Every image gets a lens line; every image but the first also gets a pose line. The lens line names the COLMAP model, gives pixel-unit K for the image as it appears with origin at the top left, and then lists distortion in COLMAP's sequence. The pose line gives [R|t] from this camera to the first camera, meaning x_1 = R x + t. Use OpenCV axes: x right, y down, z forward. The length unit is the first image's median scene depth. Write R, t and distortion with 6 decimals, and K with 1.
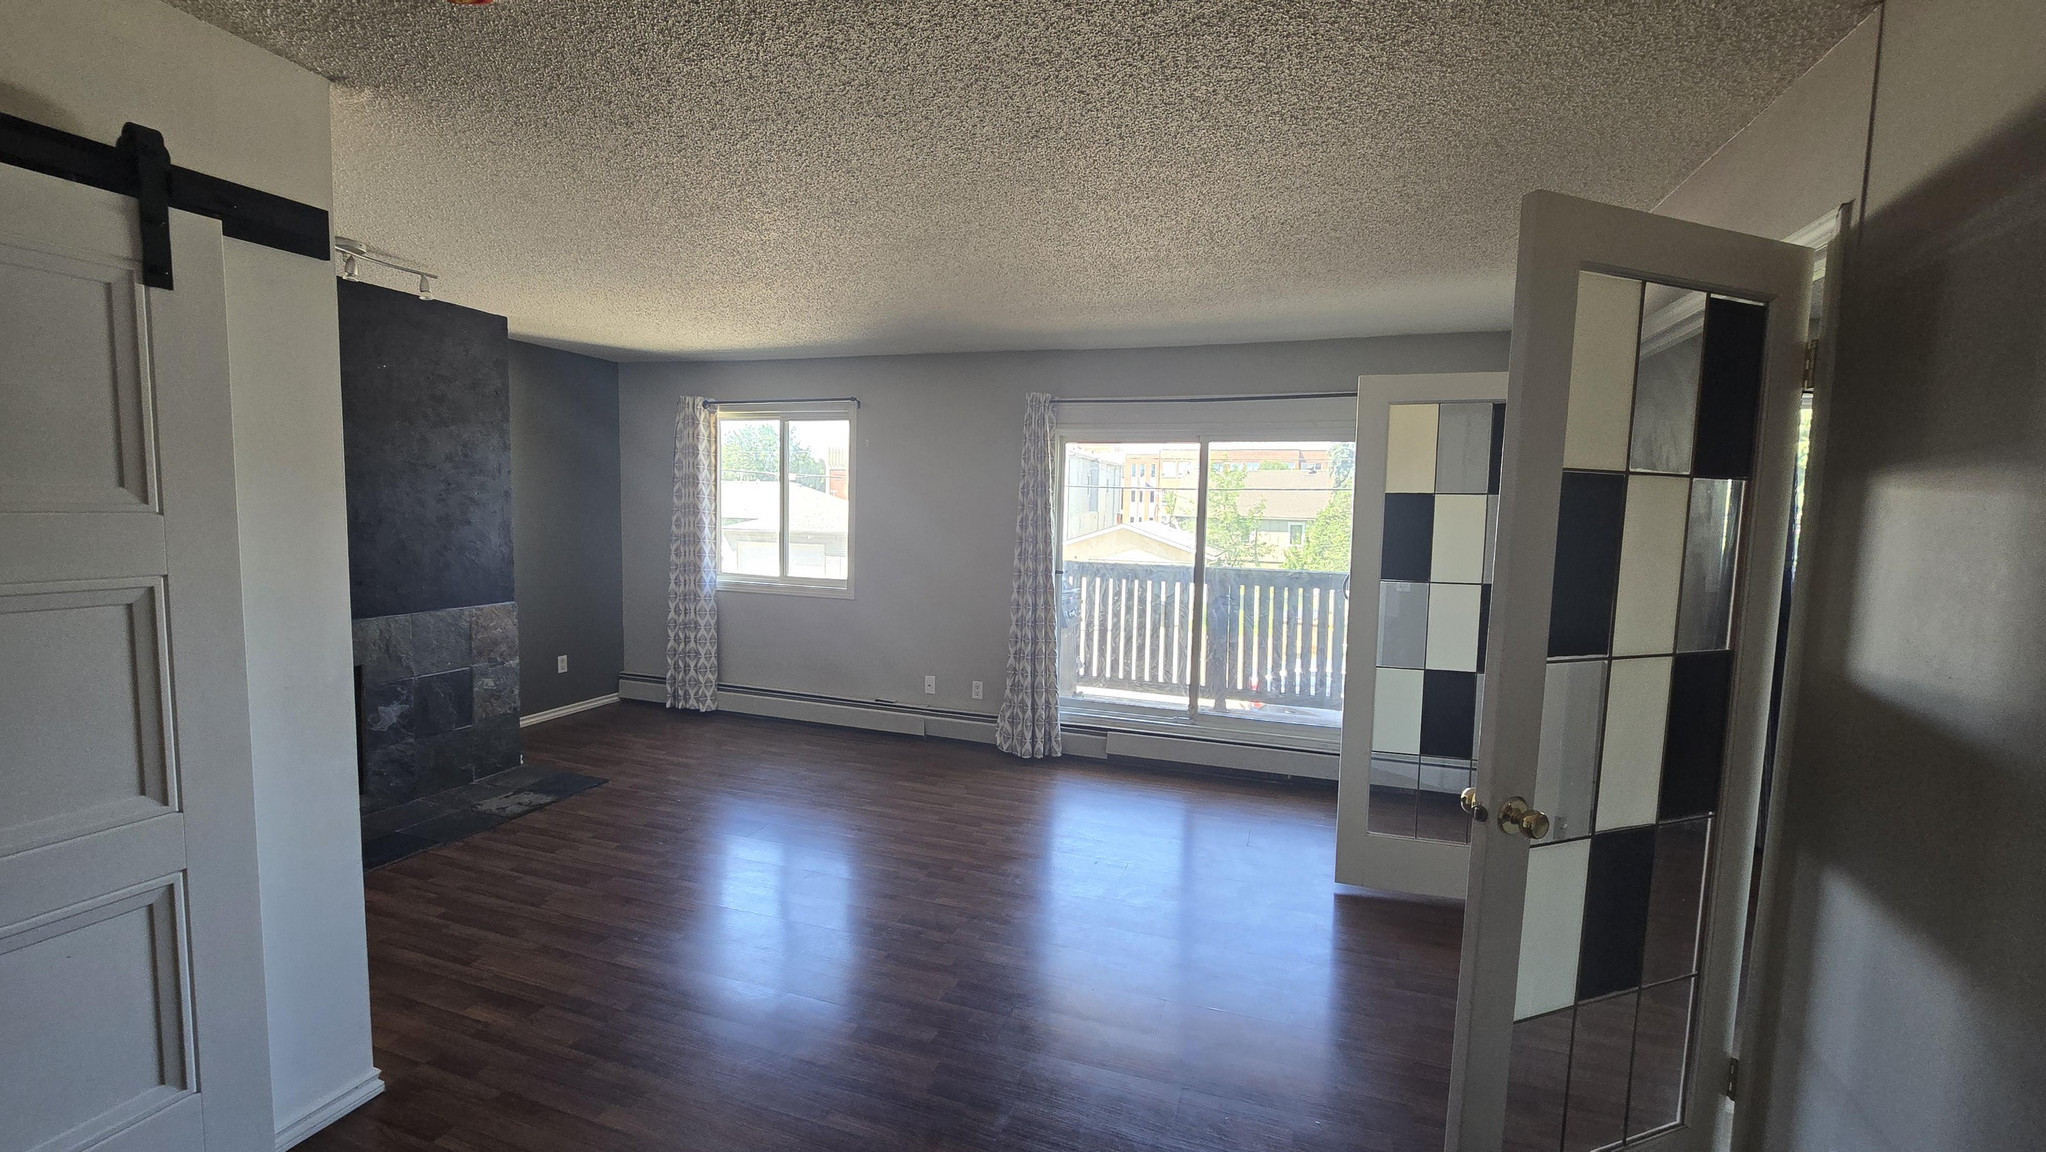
lens RADIAL K [[840.3, 0, 1013.2], [0, 840.3, 577.3], [0, 0, 1]] dist [-0.001271, 0.000096]
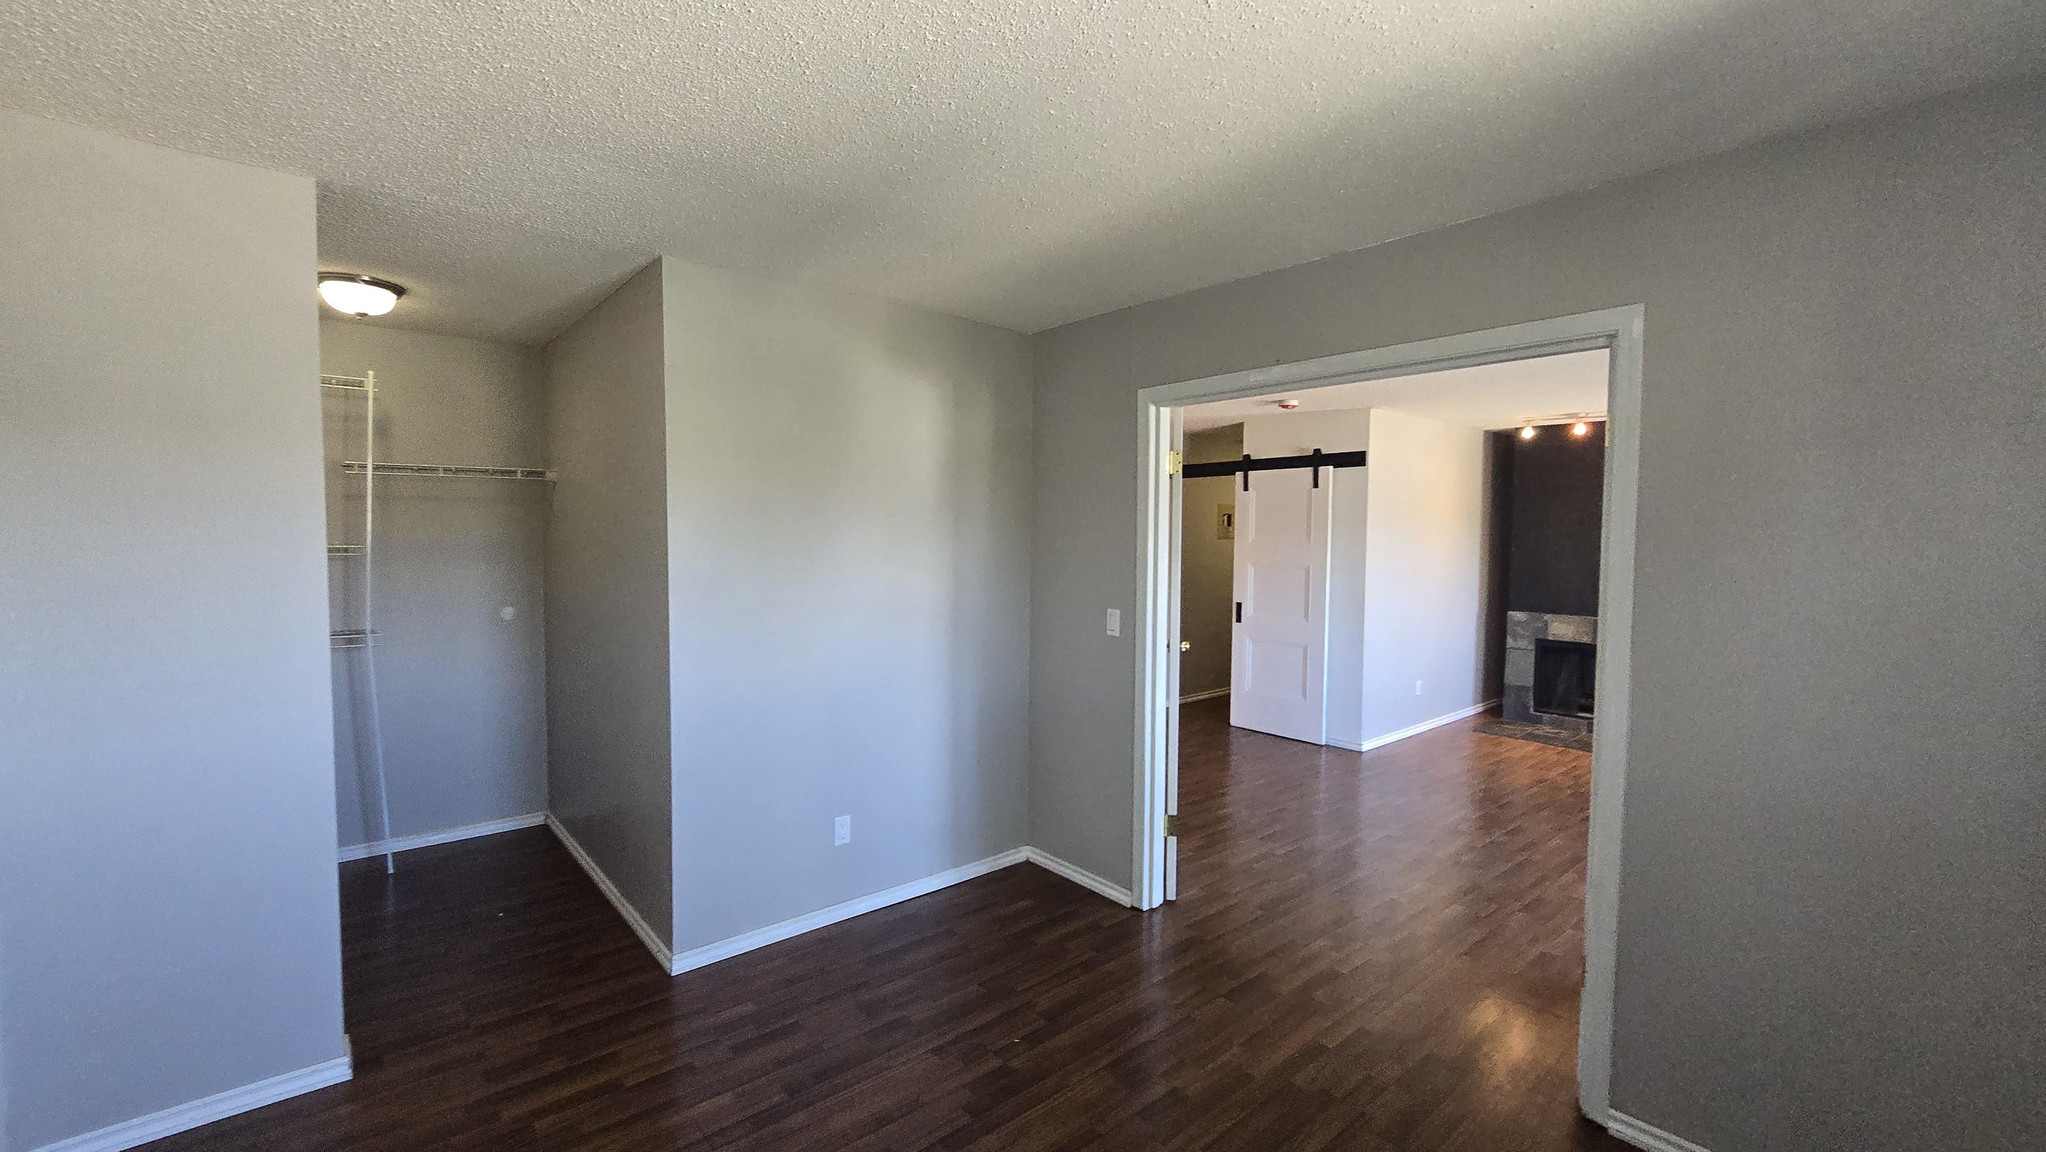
lens RADIAL K [[840.3, 0, 1013.2], [0, 840.3, 577.3], [0, 0, 1]] dist [-0.001271, 0.000096]
pose [[-0.506458, 0.012474, -0.862174, 1.075274], [-0.096403, 0.992807, 0.070993, -0.026117], [0.856858, 0.119071, -0.501613, 0.633673]]
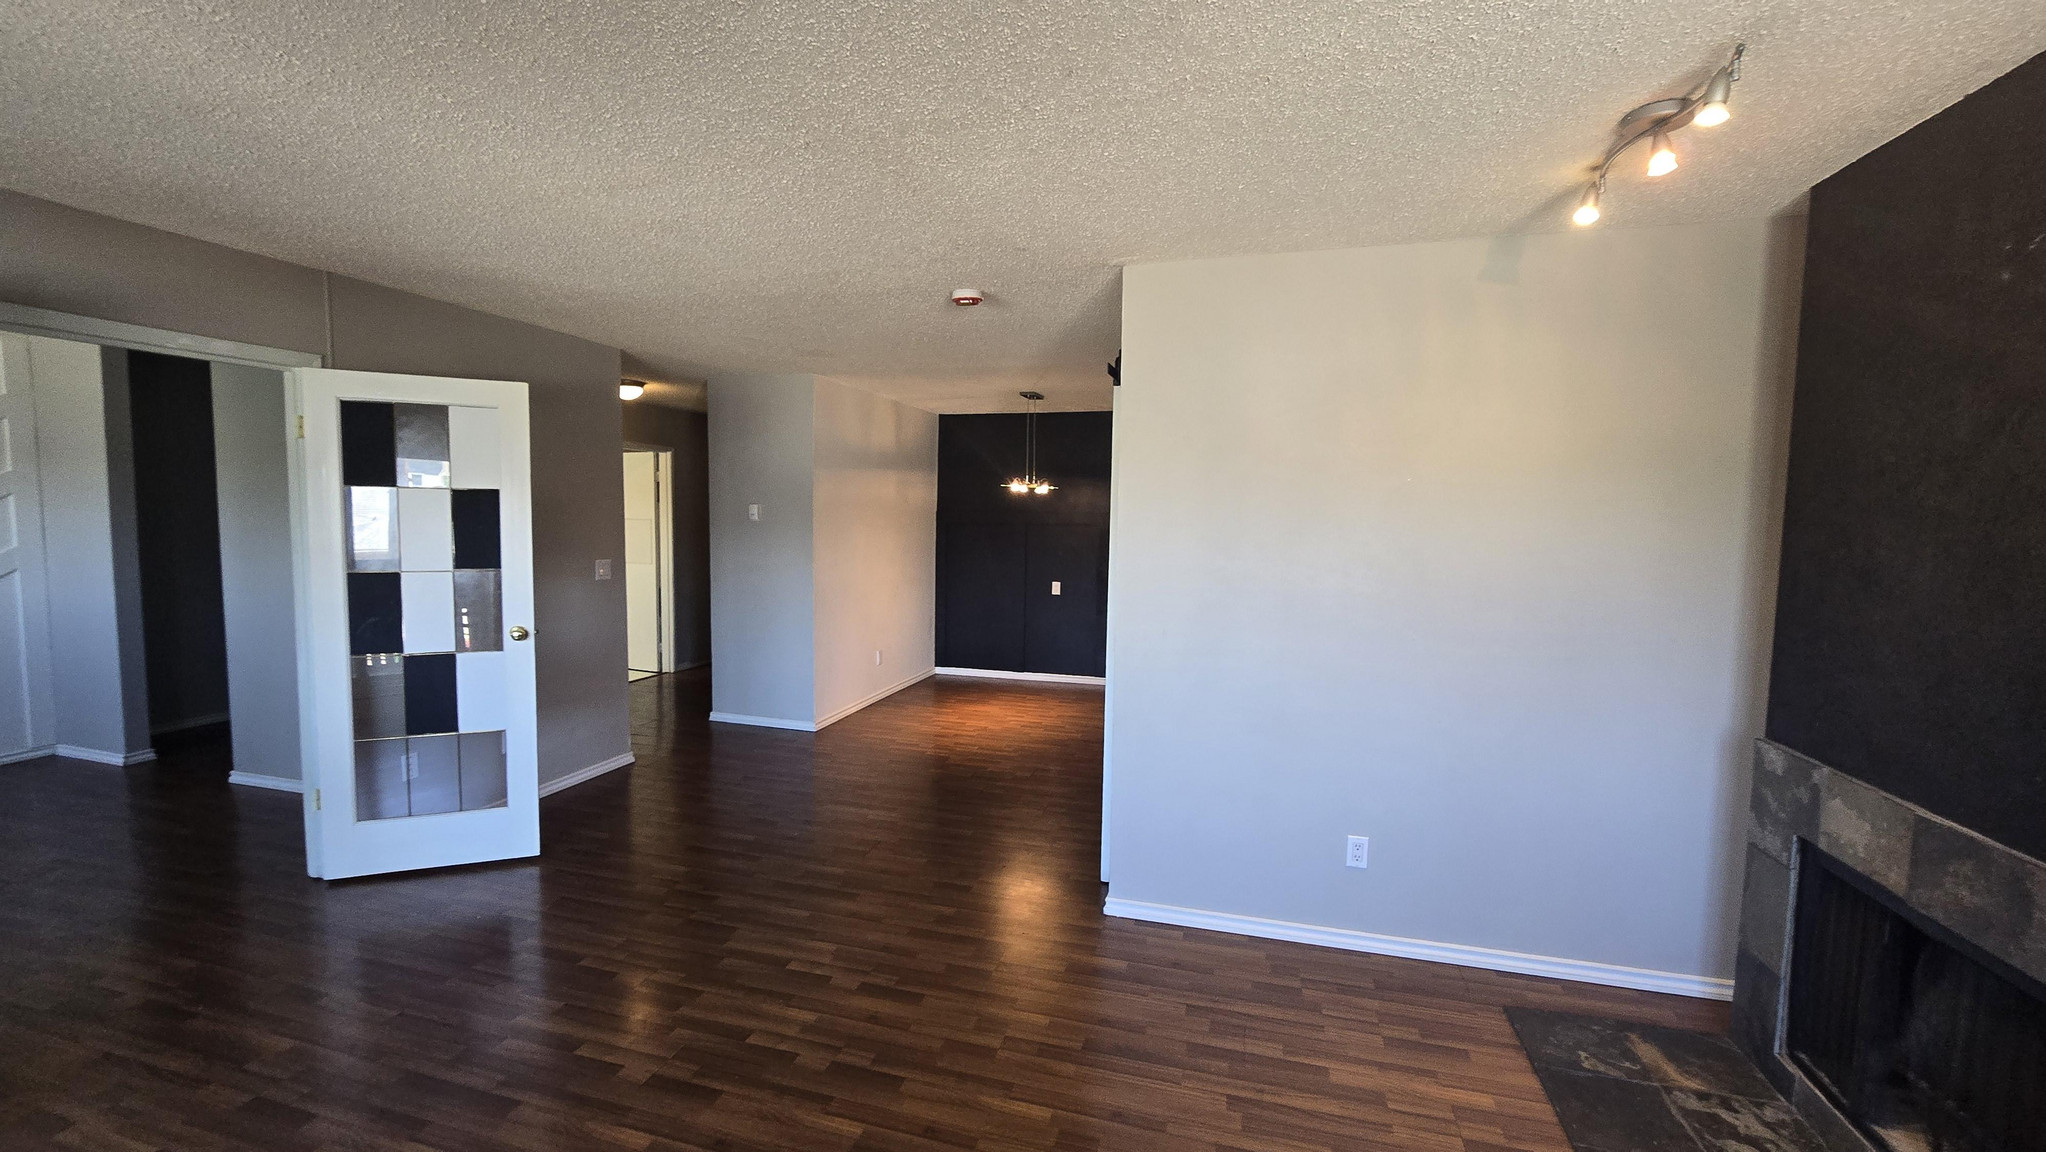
lens RADIAL K [[840.3, 0, 1013.2], [0, 840.3, 577.3], [0, 0, 1]] dist [-0.001271, 0.000096]
pose [[-0.997471, -0.036430, -0.061033, -0.225291], [-0.045820, 0.986005, 0.160296, -0.105835], [0.054339, 0.162687, -0.985180, 1.130861]]
